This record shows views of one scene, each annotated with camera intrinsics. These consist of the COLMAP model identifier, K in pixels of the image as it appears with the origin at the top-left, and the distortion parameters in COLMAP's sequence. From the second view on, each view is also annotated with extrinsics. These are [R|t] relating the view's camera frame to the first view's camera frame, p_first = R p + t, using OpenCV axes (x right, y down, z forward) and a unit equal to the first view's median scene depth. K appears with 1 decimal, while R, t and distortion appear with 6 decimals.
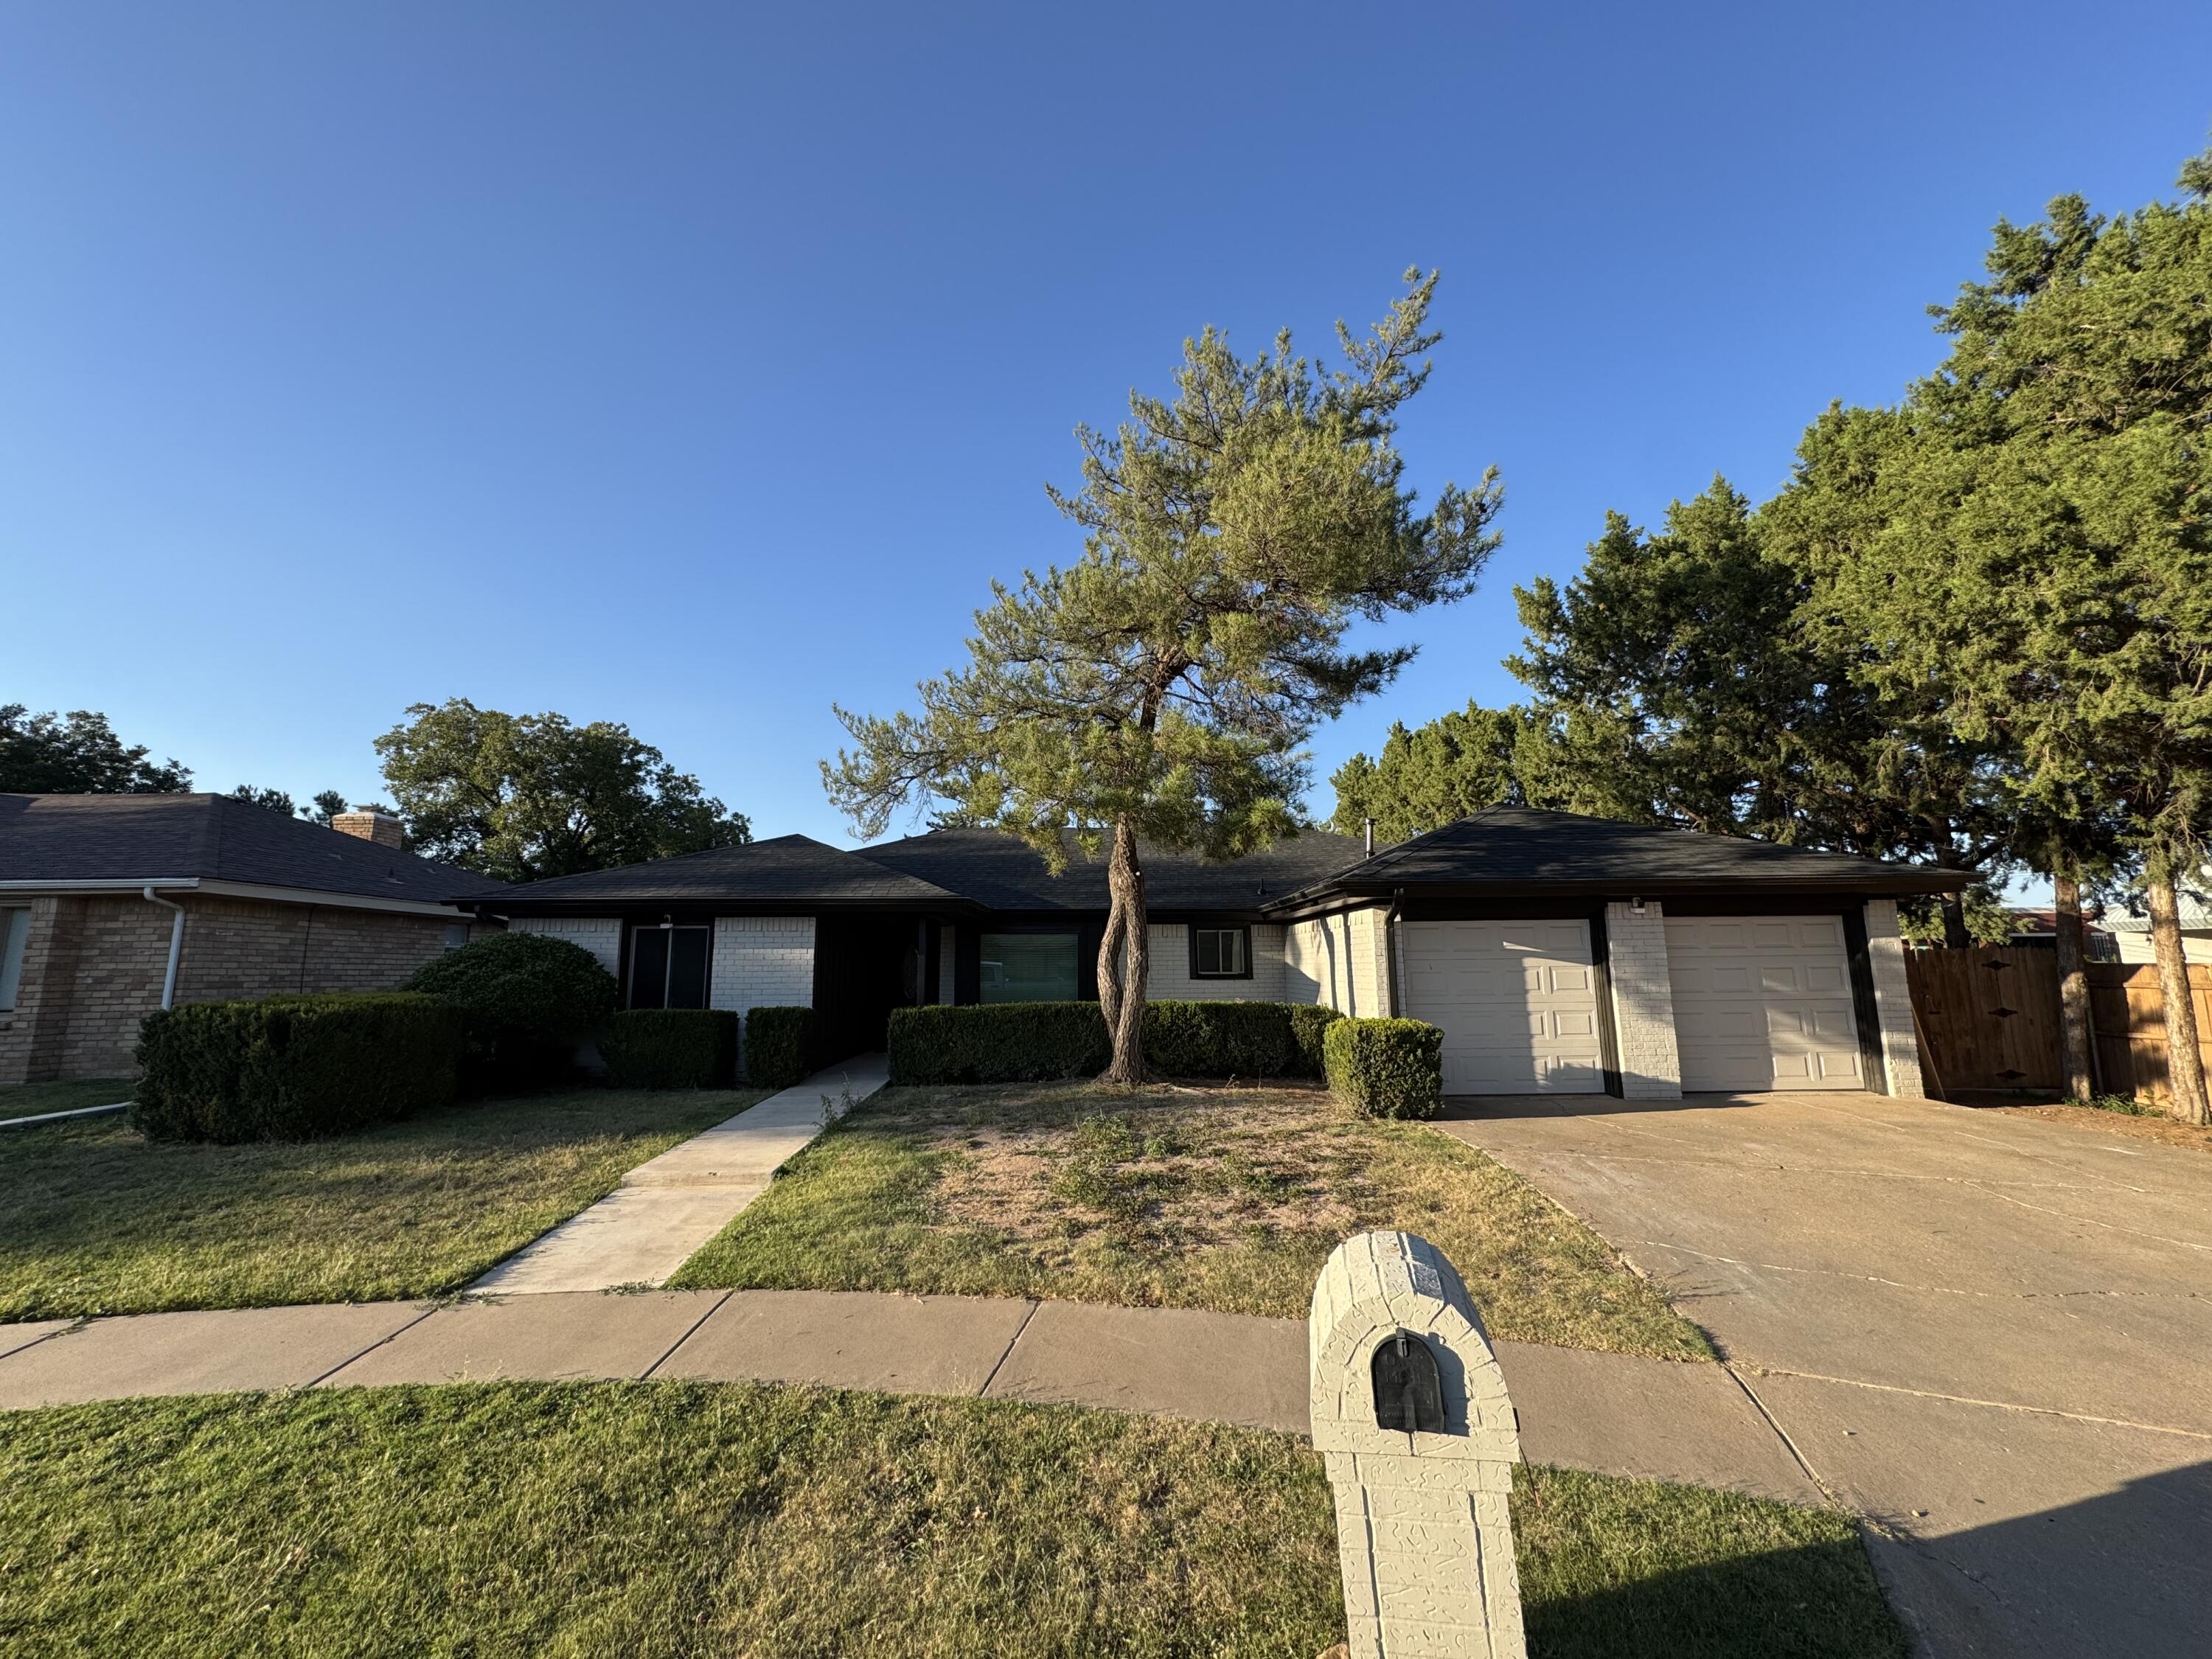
lens RADIAL K [[881.5, 0, 1102.6], [0, 881.5, 825.7], [0, 0, 1]] dist [-0.002575, 0.000745]
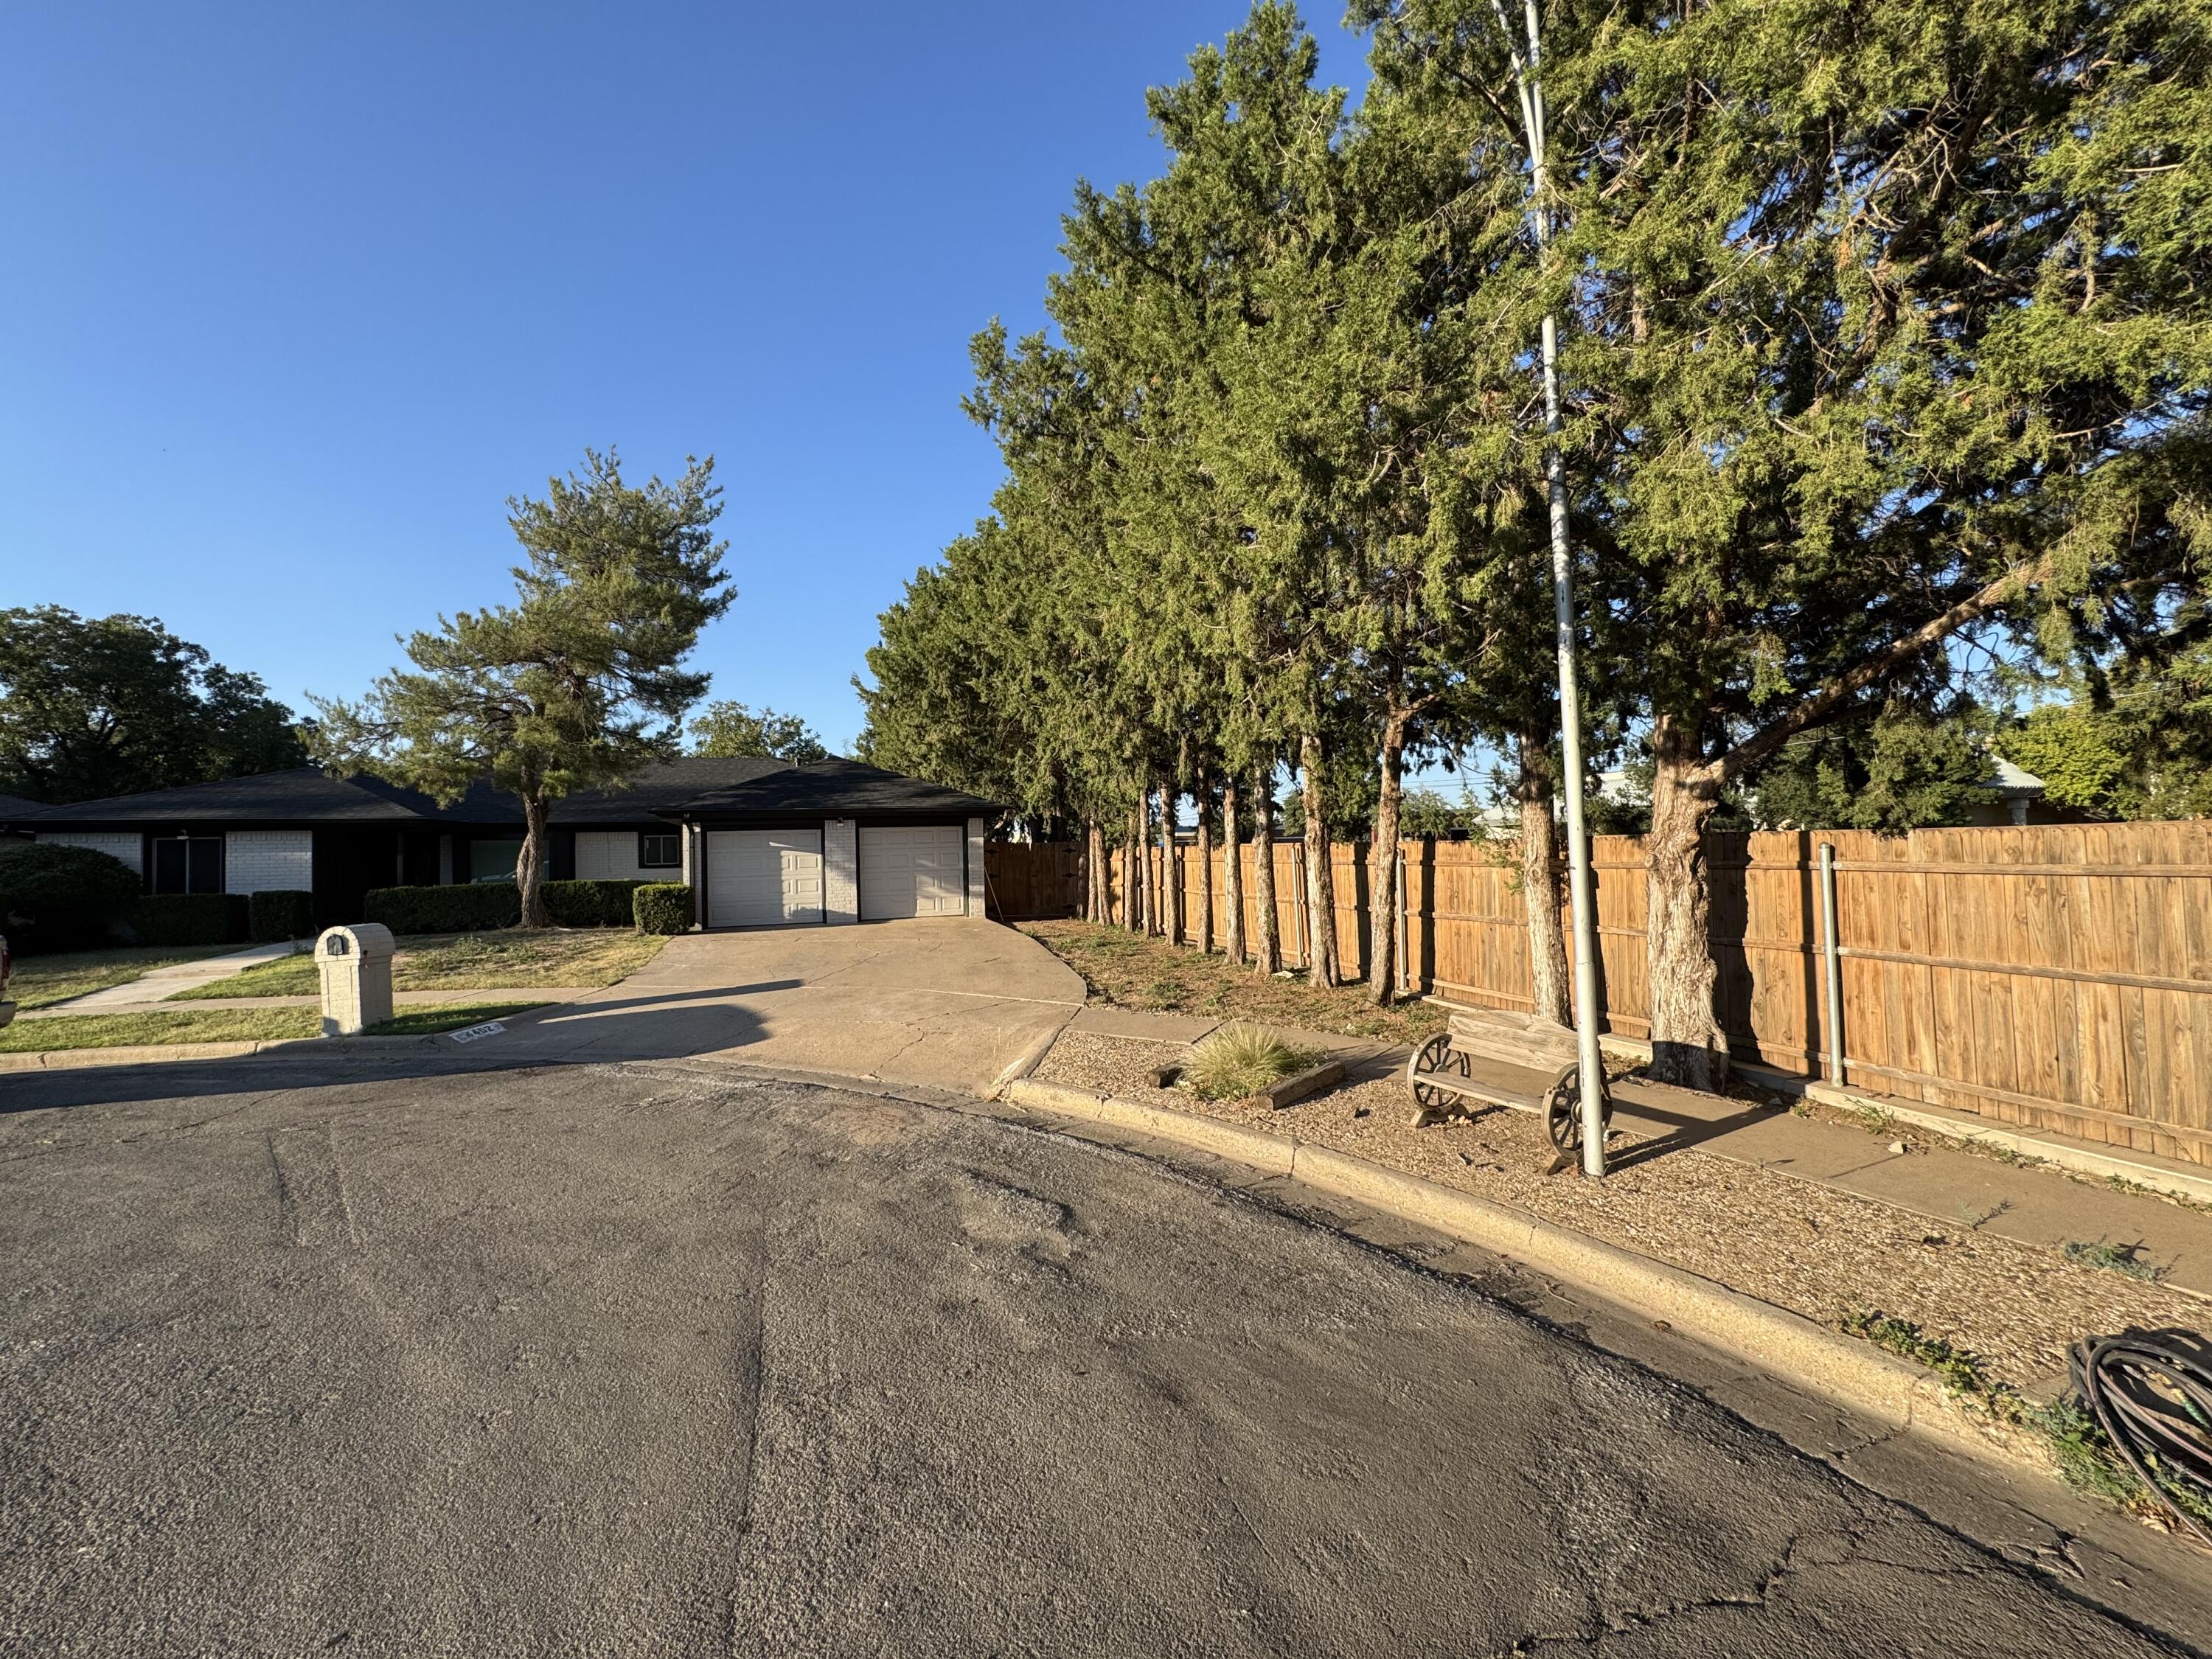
lens RADIAL K [[881.5, 0, 1105.1], [0, 881.5, 820.1], [0, 0, 1]] dist [-0.002575, 0.000745]
pose [[0.952850, -0.005915, 0.303383, 0.488371], [-0.027918, 0.993861, 0.107059, -0.107208], [-0.302154, -0.110481, 0.946835, -0.784860]]
